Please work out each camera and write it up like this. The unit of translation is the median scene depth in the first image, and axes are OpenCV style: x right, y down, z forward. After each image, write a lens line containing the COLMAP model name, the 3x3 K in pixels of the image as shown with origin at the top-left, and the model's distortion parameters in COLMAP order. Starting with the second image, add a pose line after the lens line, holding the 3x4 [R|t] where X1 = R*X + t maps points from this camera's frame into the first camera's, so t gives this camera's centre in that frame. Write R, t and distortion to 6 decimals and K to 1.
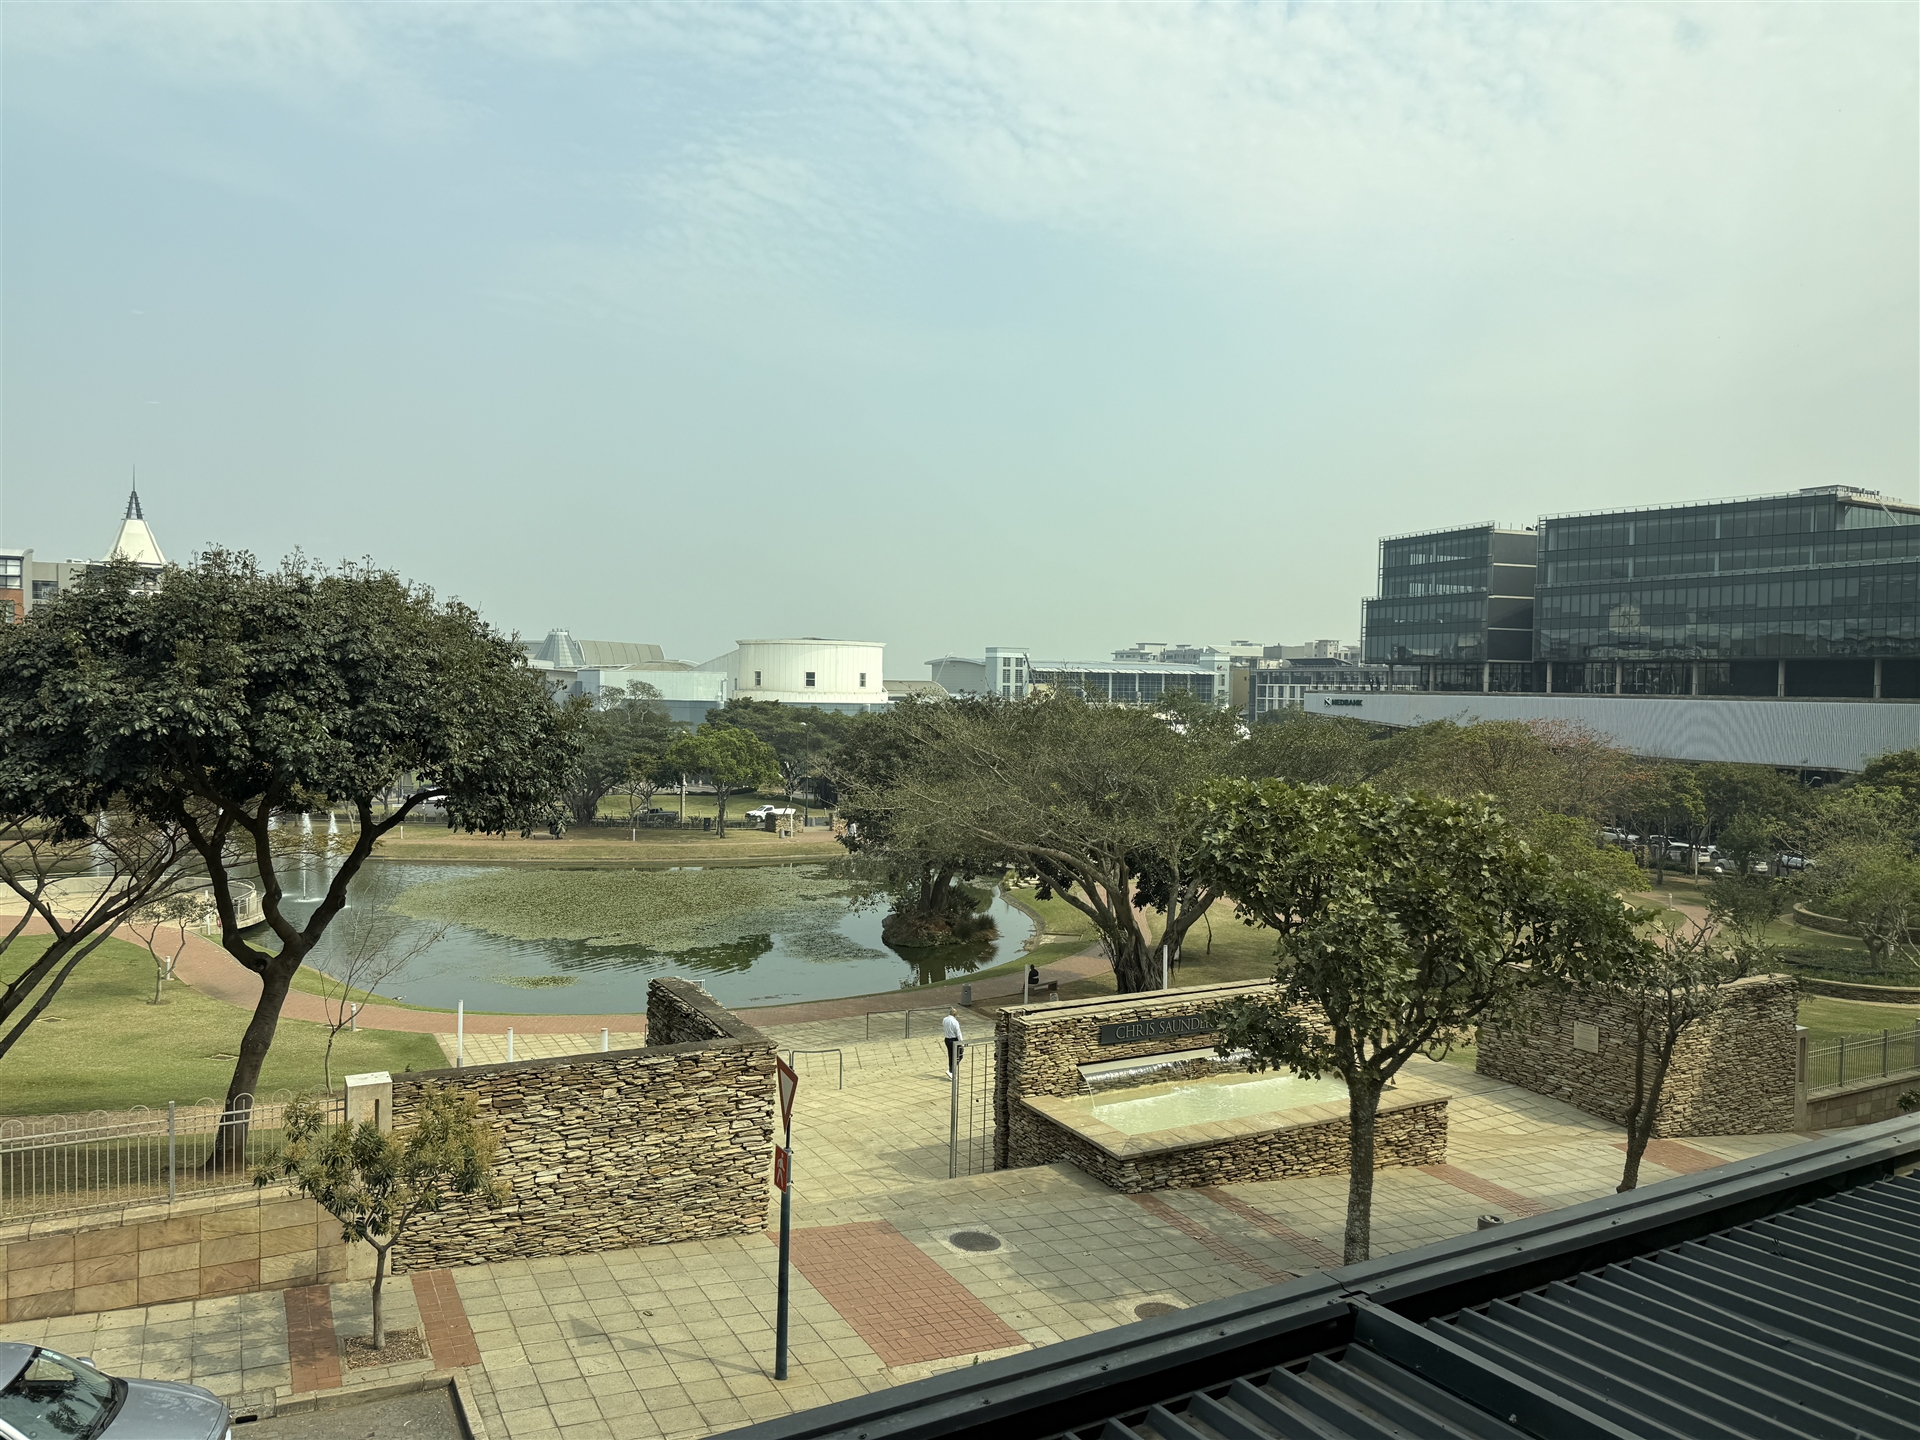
lens RADIAL K [[1357.3, 0, 961.4], [0, 1357.3, 713.7], [0, 0, 1]] dist [0.069887, -0.073102]
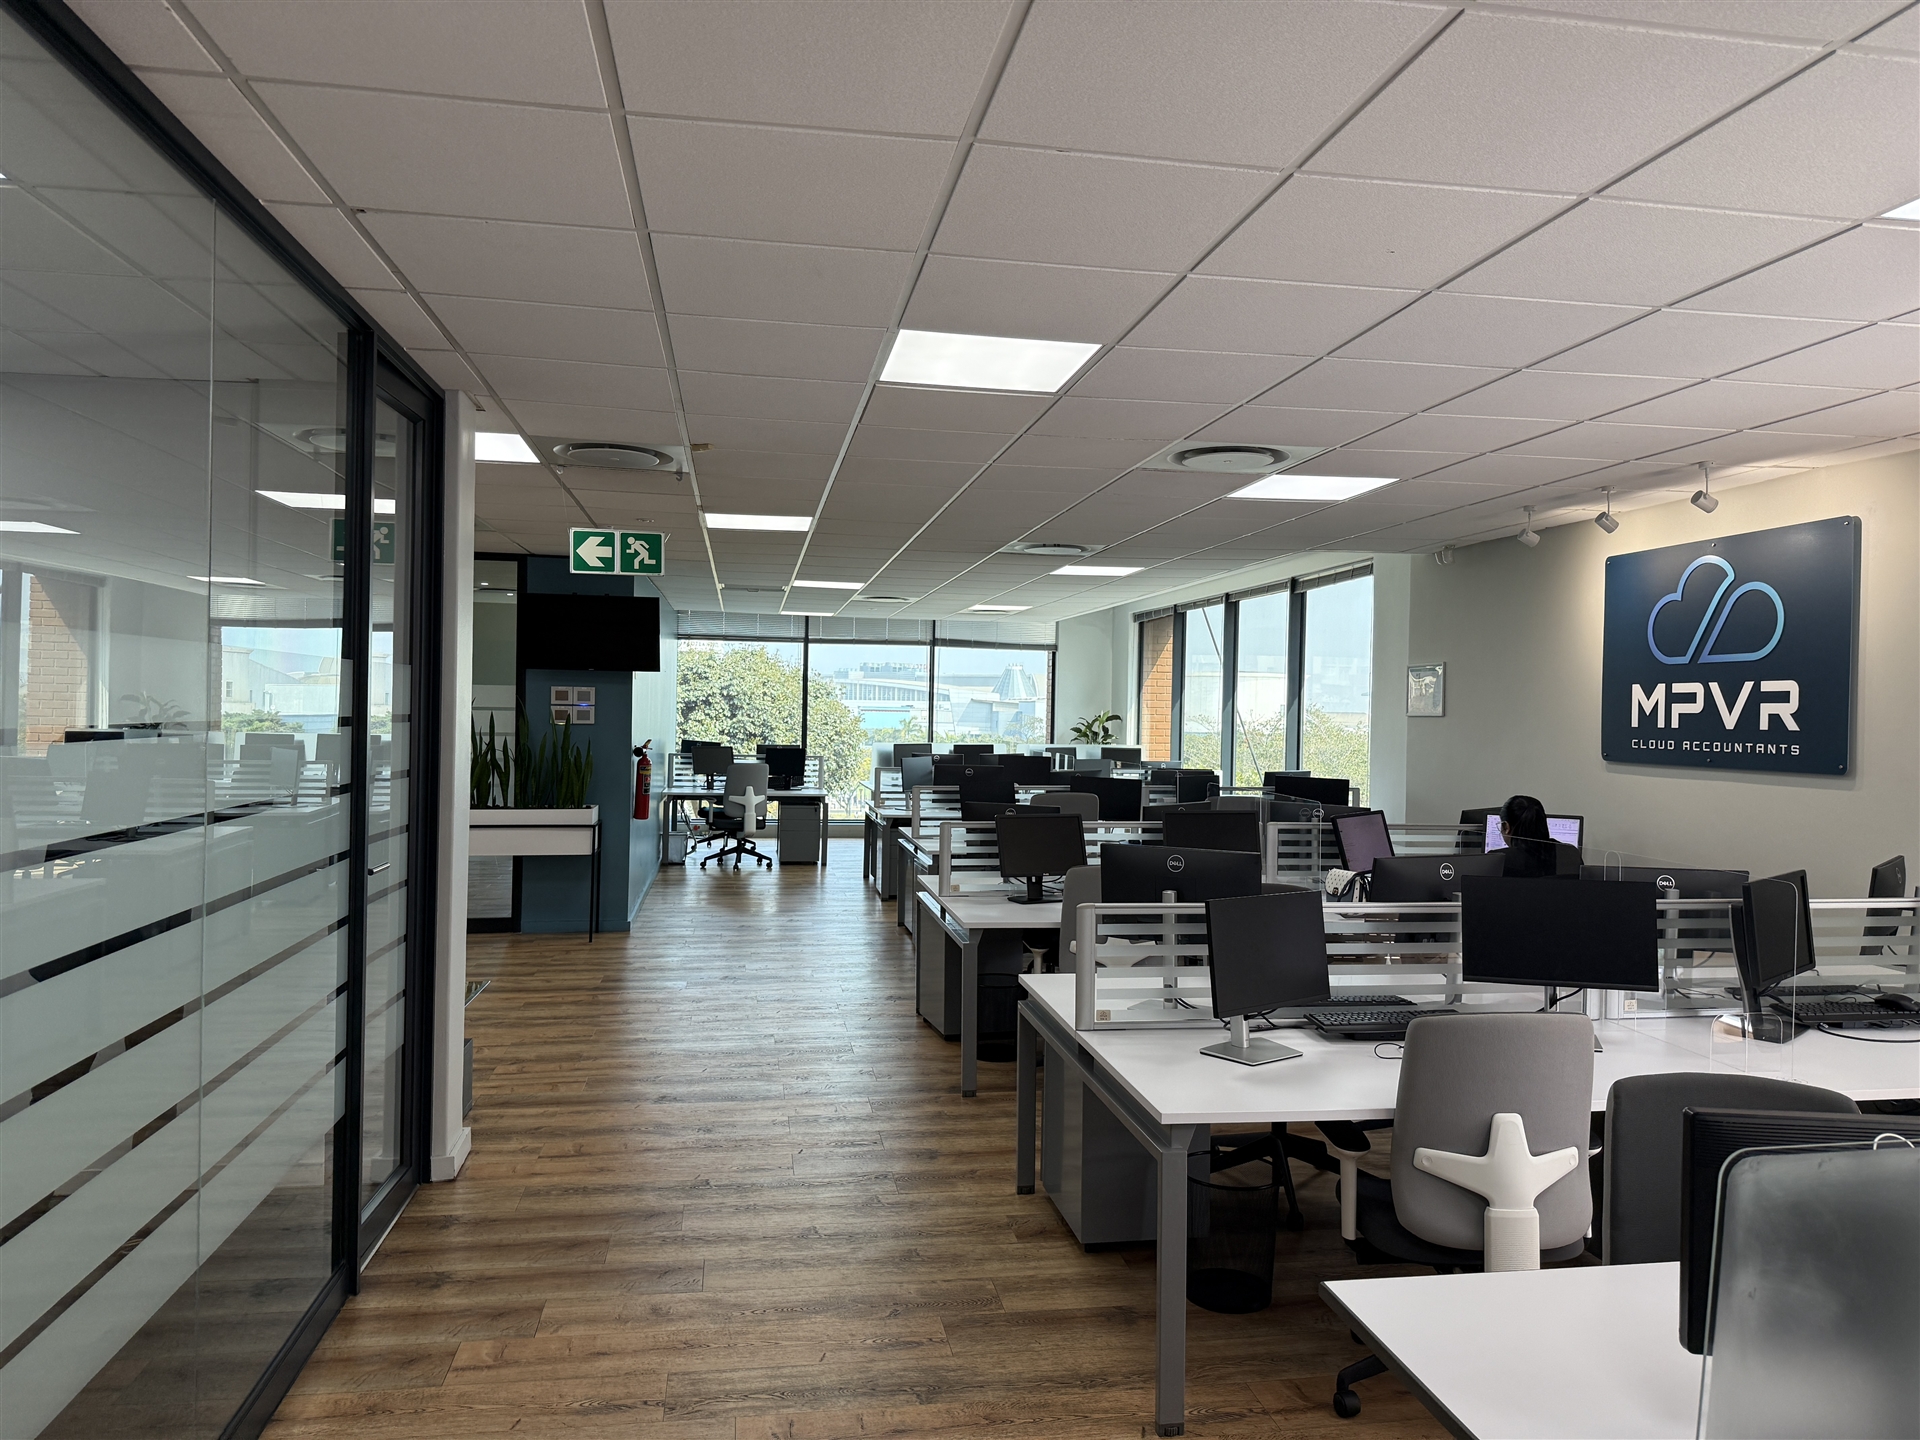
lens RADIAL K [[1348.0, 0, 960.1], [0, 1348.0, 710.8], [0, 0, 1]] dist [0.112527, -0.143007]
pose [[0.941157, 0.004483, -0.337940, 0.501122], [-0.013504, 0.999612, -0.024347, 0.024499], [0.337700, 0.027478, 0.940853, -0.696030]]
